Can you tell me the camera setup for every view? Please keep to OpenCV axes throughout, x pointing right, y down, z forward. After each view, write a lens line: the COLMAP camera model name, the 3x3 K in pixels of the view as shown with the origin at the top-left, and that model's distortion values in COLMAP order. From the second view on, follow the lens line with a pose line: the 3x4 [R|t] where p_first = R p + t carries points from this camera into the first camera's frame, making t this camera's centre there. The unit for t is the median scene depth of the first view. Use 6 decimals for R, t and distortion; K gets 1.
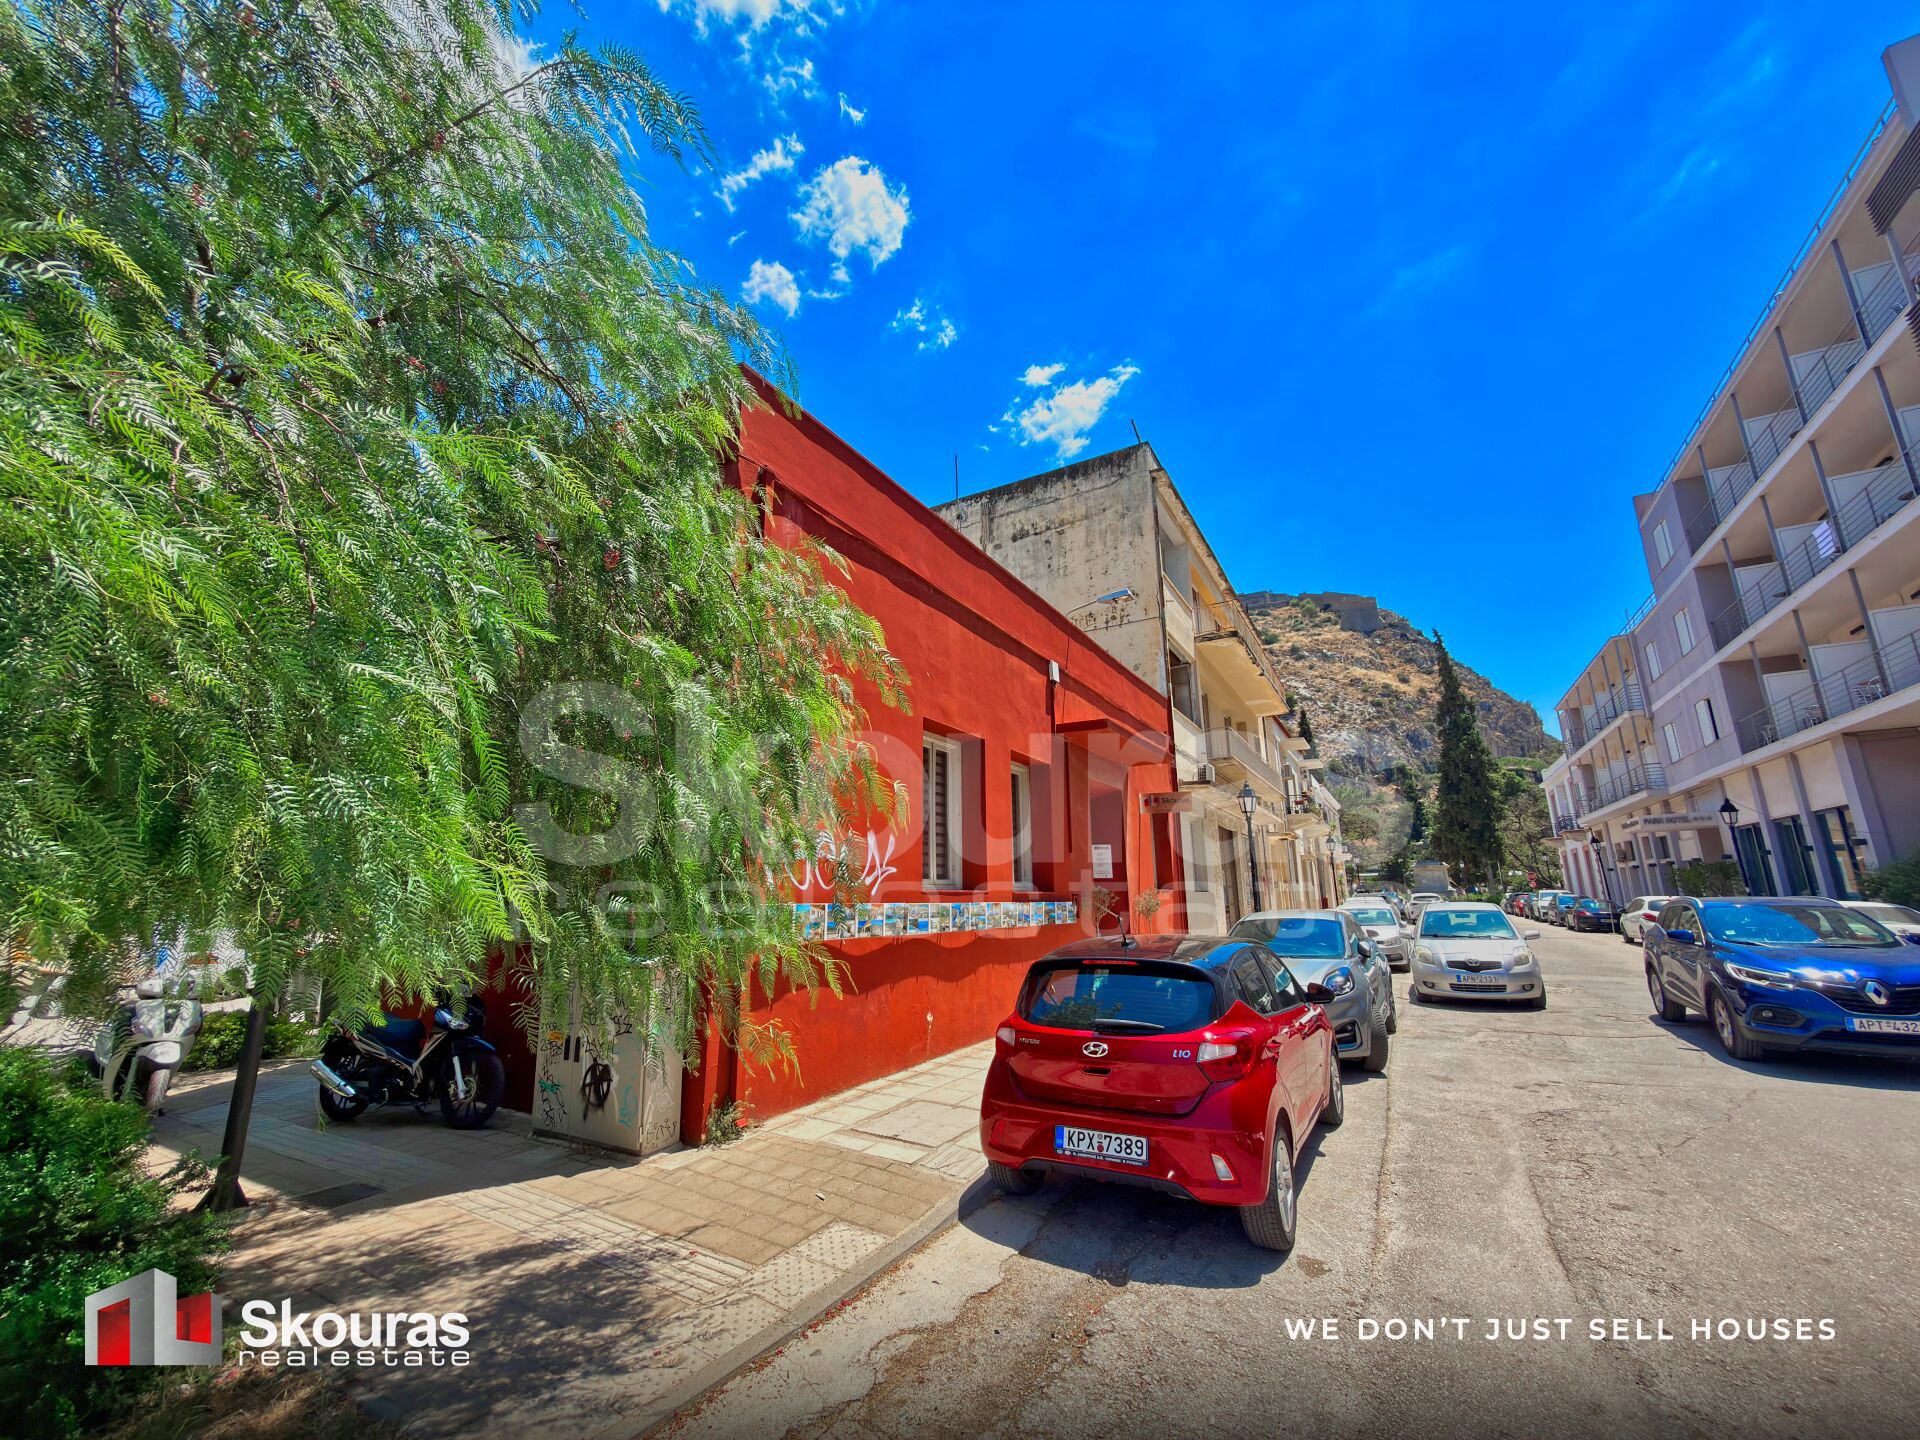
lens RADIAL K [[766.5, 0, 959.8], [0, 766.5, 715.9], [0, 0, 1]] dist [0.000742, 0.000224]
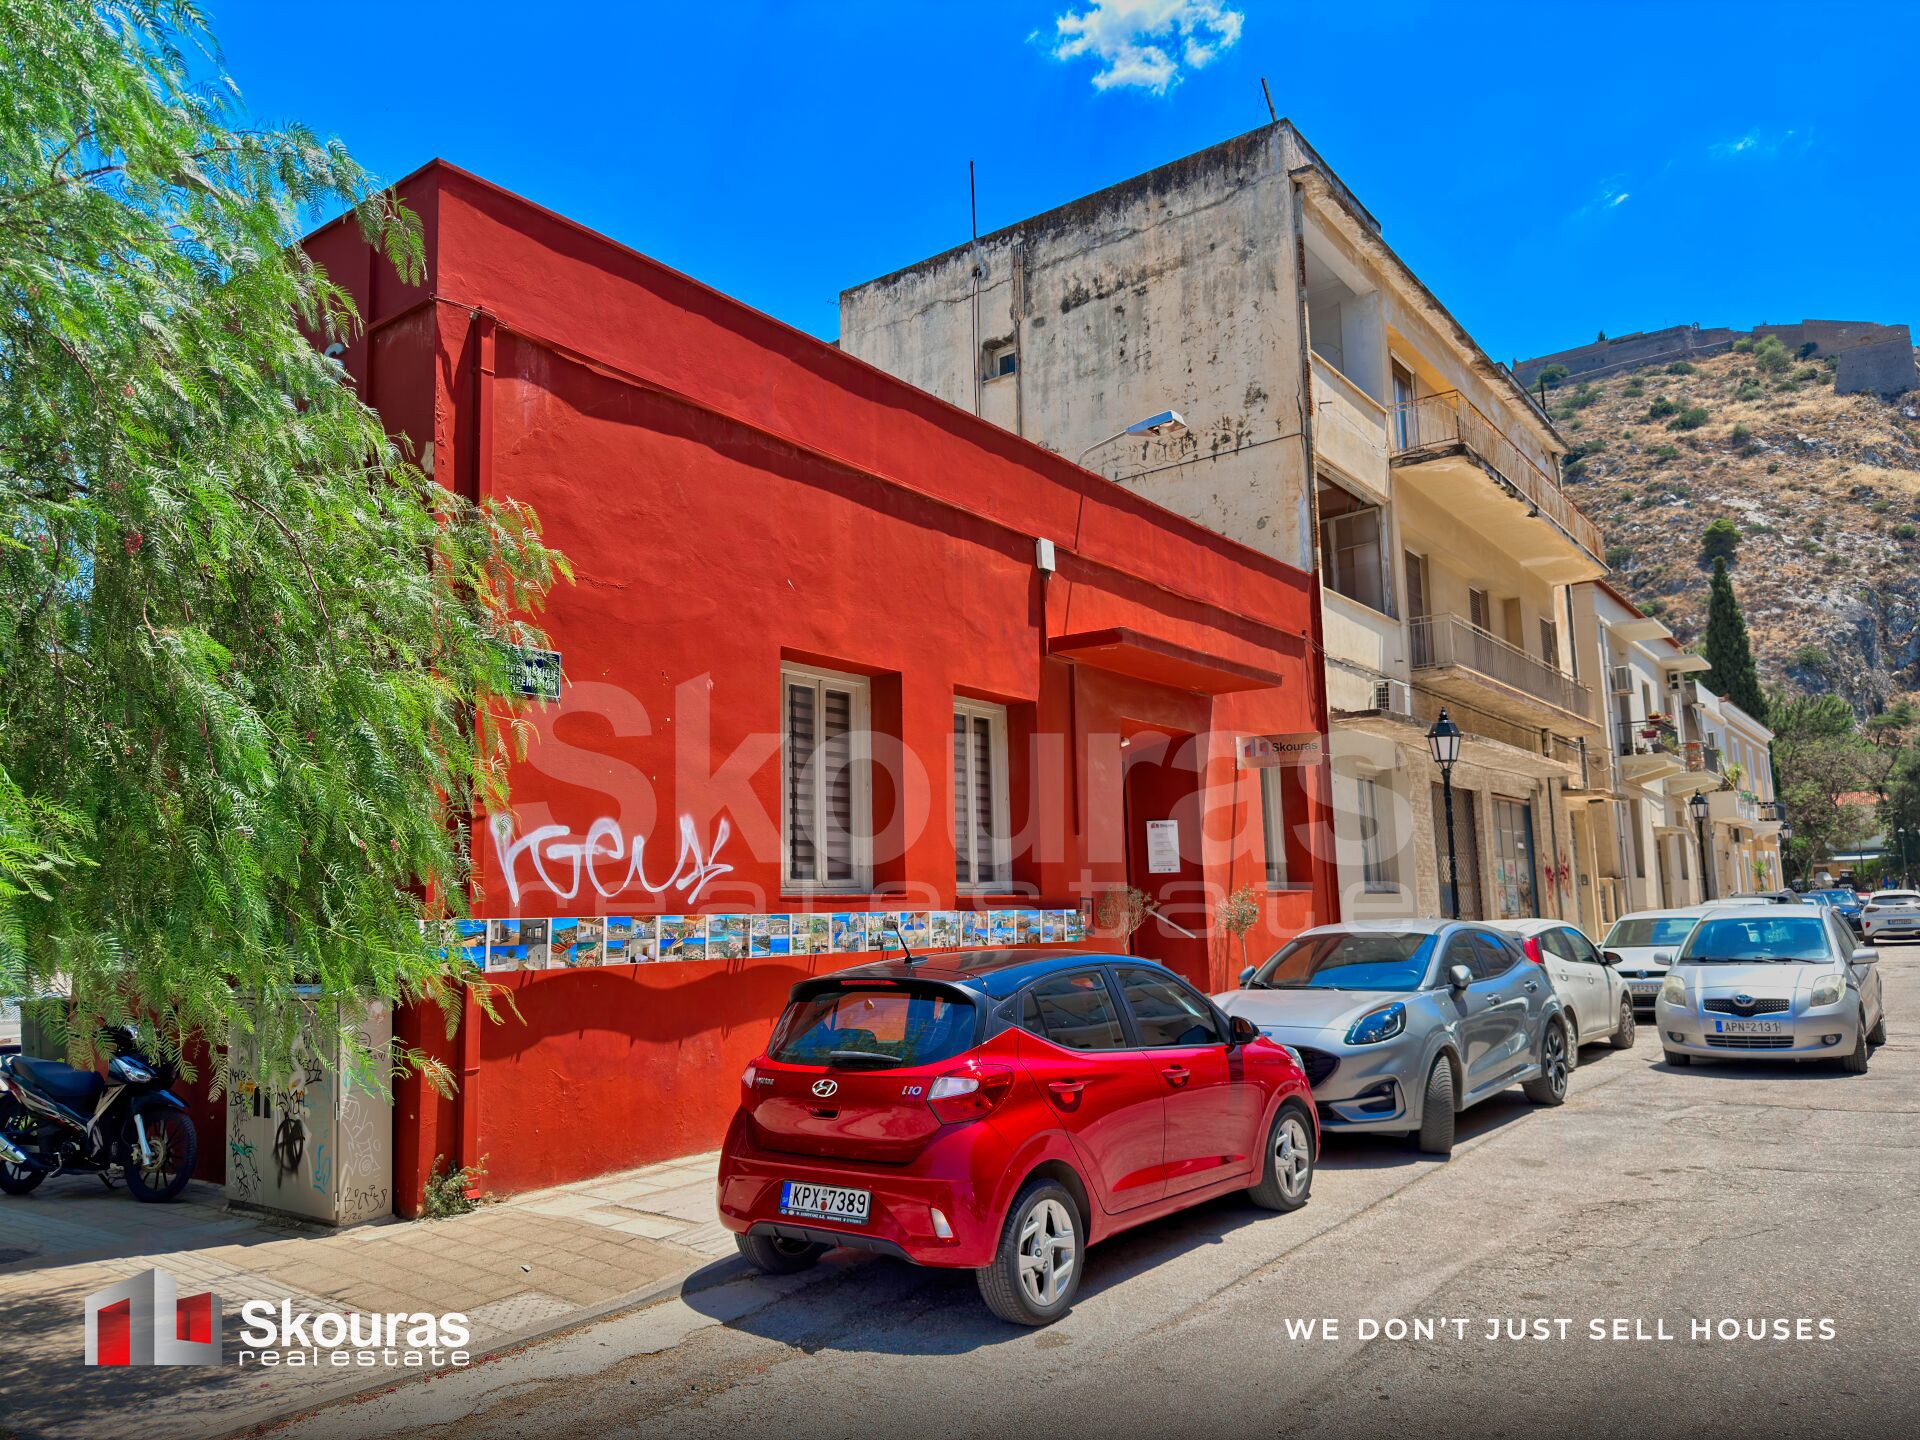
lens RADIAL K [[1356.5, 0, 951.9], [0, 1356.5, 724.5], [0, 0, 1]] dist [0.037592, -0.045008]
pose [[0.992626, -0.029910, -0.117465, 0.100807], [0.041105, 0.994717, 0.094062, -0.014827], [0.114031, -0.098197, 0.988612, -0.072690]]
